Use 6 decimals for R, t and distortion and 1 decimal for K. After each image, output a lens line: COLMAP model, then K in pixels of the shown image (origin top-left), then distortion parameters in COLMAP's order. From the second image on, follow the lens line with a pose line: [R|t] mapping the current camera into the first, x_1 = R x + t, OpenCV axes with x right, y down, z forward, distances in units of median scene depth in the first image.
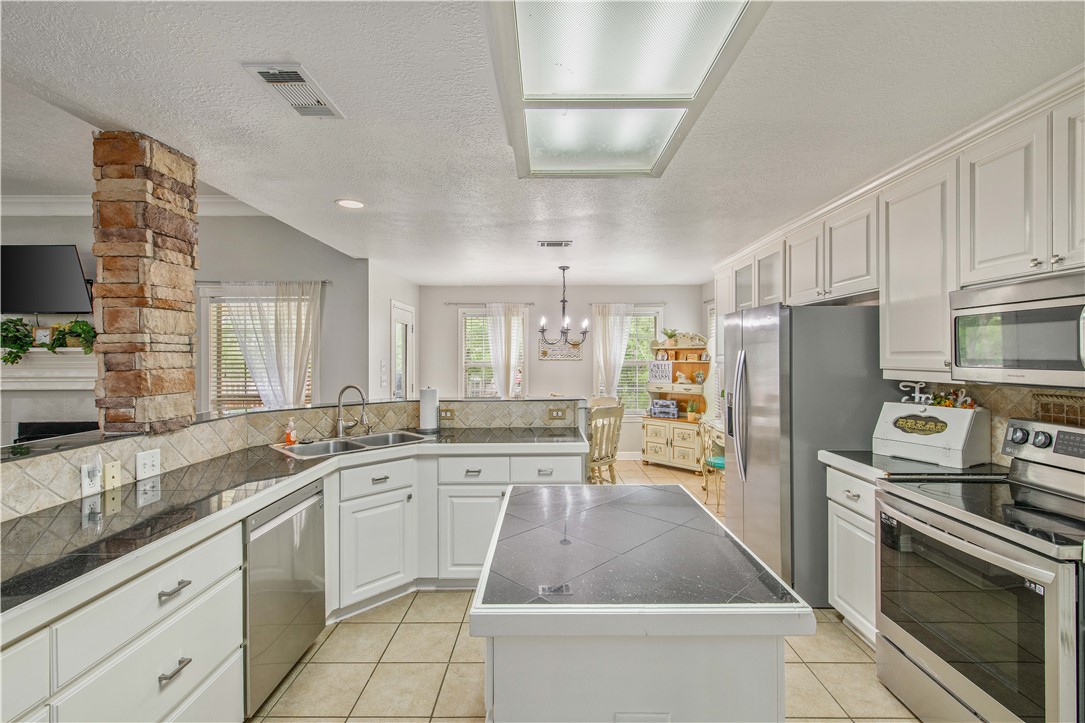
lens RADIAL K [[473.3, 0, 543.9], [0, 473.3, 358.2], [0, 0, 1]] dist [0.000114, -0.000042]
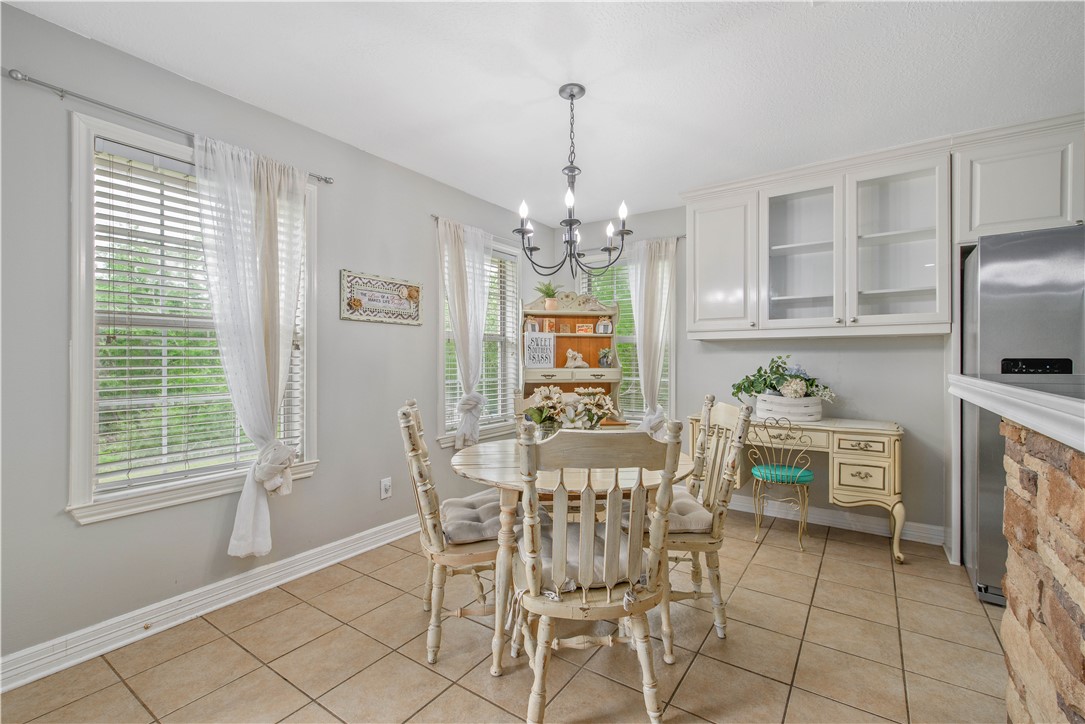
lens RADIAL K [[473.3, 0, 539.0], [0, 473.3, 362.1], [0, 0, 1]] dist [0.000114, -0.000042]
pose [[0.567058, -0.004513, 0.823665, -0.642653], [0.000676, 0.999987, 0.005014, 0.099081], [-0.823678, -0.002287, 0.567054, 1.562221]]
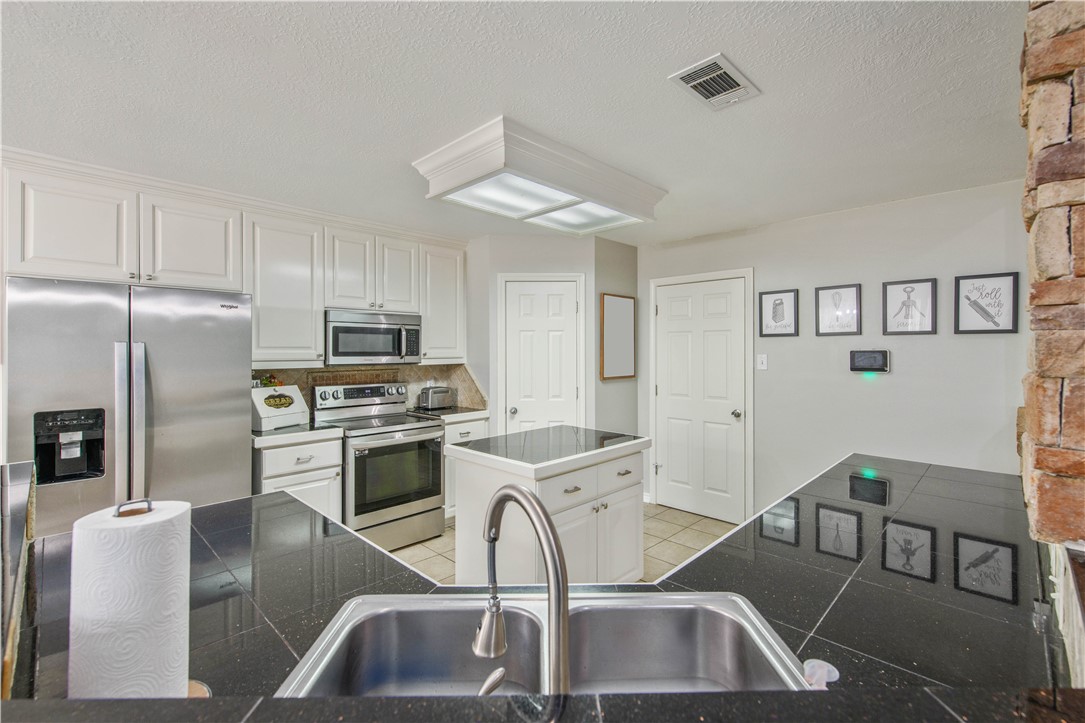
lens RADIAL K [[476.8, 0, 549.3], [0, 476.8, 352.5], [0, 0, 1]] dist [0.000775, 0.000163]
pose [[-0.729575, 0.003377, 0.683892, -0.645308], [0.008735, 0.999952, 0.004382, 0.002896], [-0.683845, 0.009171, -0.729570, 1.353627]]
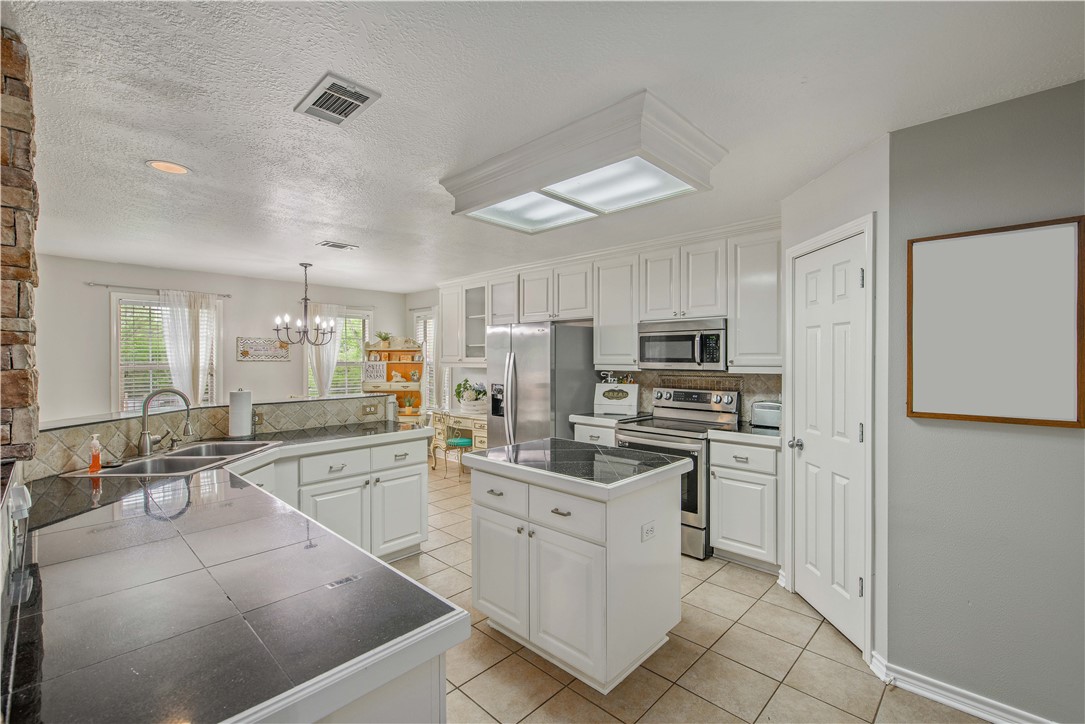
lens RADIAL K [[476.8, 0, 549.3], [0, 476.8, 366.3], [0, 0, 1]] dist [0.000775, 0.000163]
pose [[0.680003, -0.009506, 0.733148, -0.665613], [0.001159, 0.999929, 0.011891, 0.009603], [-0.733208, -0.007236, 0.679965, -0.051596]]
